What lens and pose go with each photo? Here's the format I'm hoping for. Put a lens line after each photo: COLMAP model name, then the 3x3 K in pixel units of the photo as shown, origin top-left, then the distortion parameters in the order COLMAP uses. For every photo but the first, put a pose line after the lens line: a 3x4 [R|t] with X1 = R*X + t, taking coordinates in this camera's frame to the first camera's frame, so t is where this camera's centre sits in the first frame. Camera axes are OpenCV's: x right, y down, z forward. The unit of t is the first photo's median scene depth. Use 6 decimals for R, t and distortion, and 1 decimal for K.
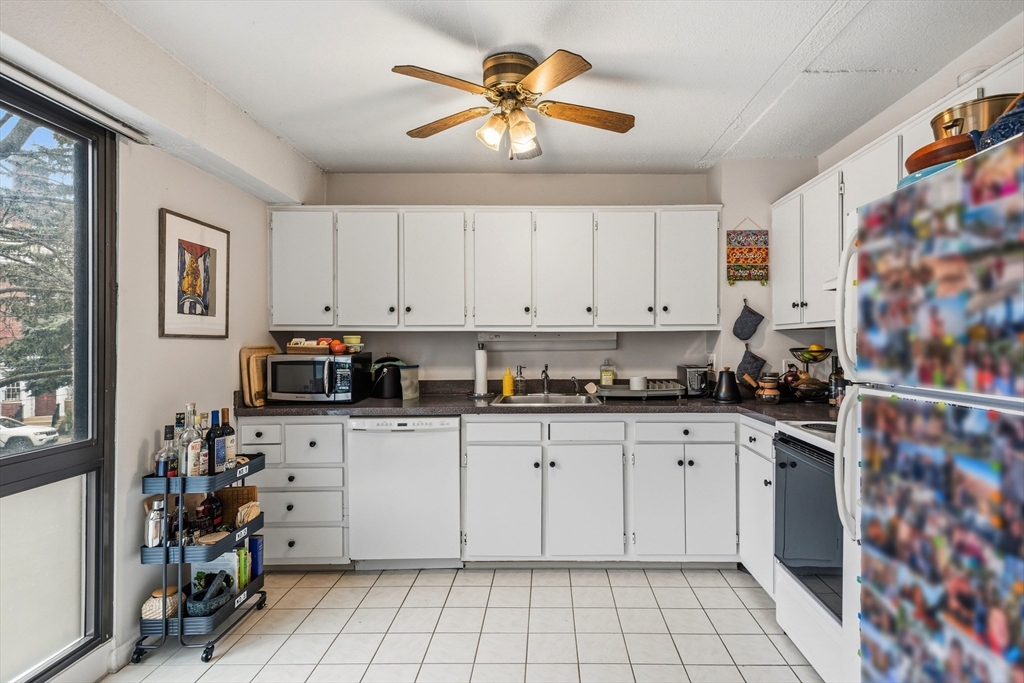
lens RADIAL K [[505.6, 0, 542.2], [0, 505.6, 340.3], [0, 0, 1]] dist [0.001490, 0.000163]
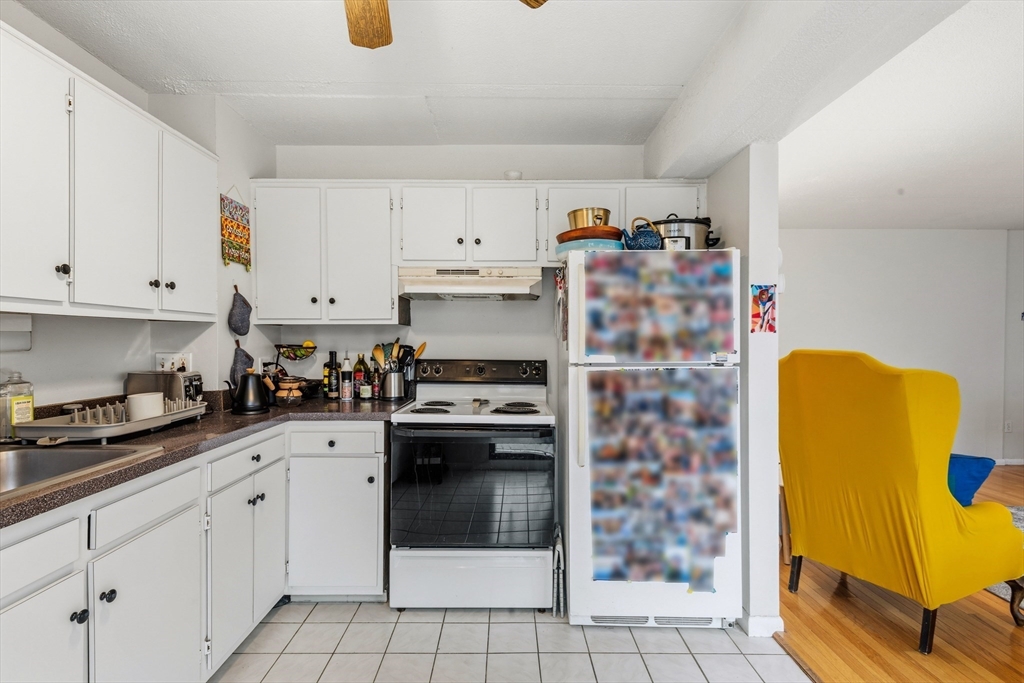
lens RADIAL K [[486.5, 0, 512.0], [0, 486.5, 341.5], [0, 0, 1]] dist [0.000554, 0.000202]
pose [[-0.016801, -0.002547, 0.999856, -0.394964], [-0.004084, 0.999989, 0.002479, 0.005890], [-0.999851, -0.004042, -0.016811, 0.573468]]
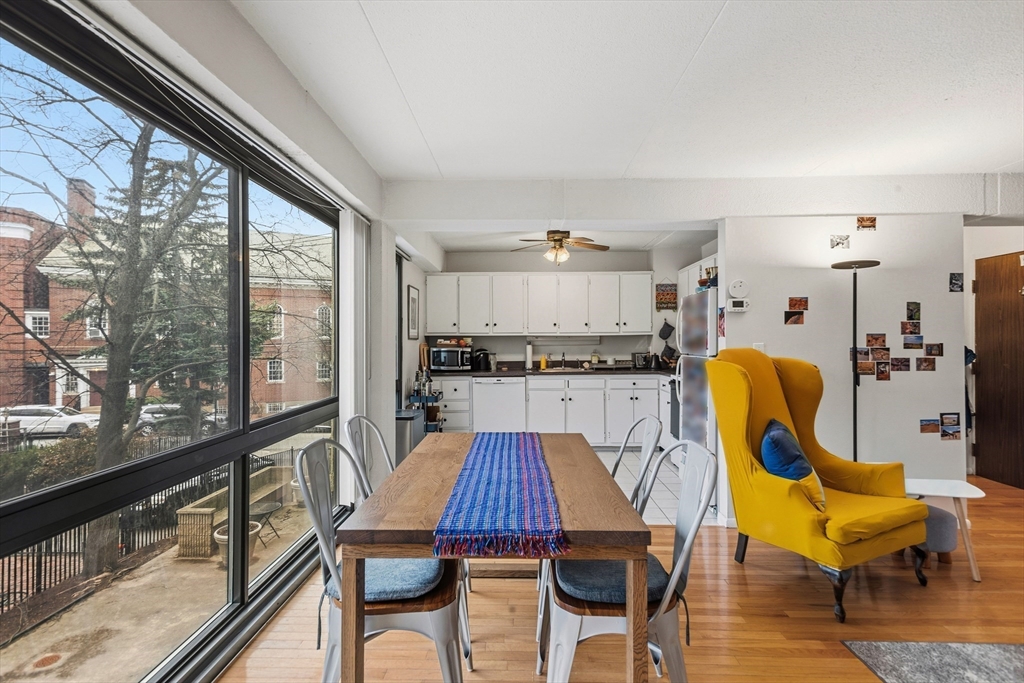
lens RADIAL K [[486.5, 0, 512.0], [0, 486.5, 341.5], [0, 0, 1]] dist [0.000554, 0.000202]
pose [[0.999911, -0.002706, -0.013062, -0.174577], [0.002753, 0.999990, 0.003520, -0.001439], [0.013052, -0.003556, 0.999908, -0.917211]]
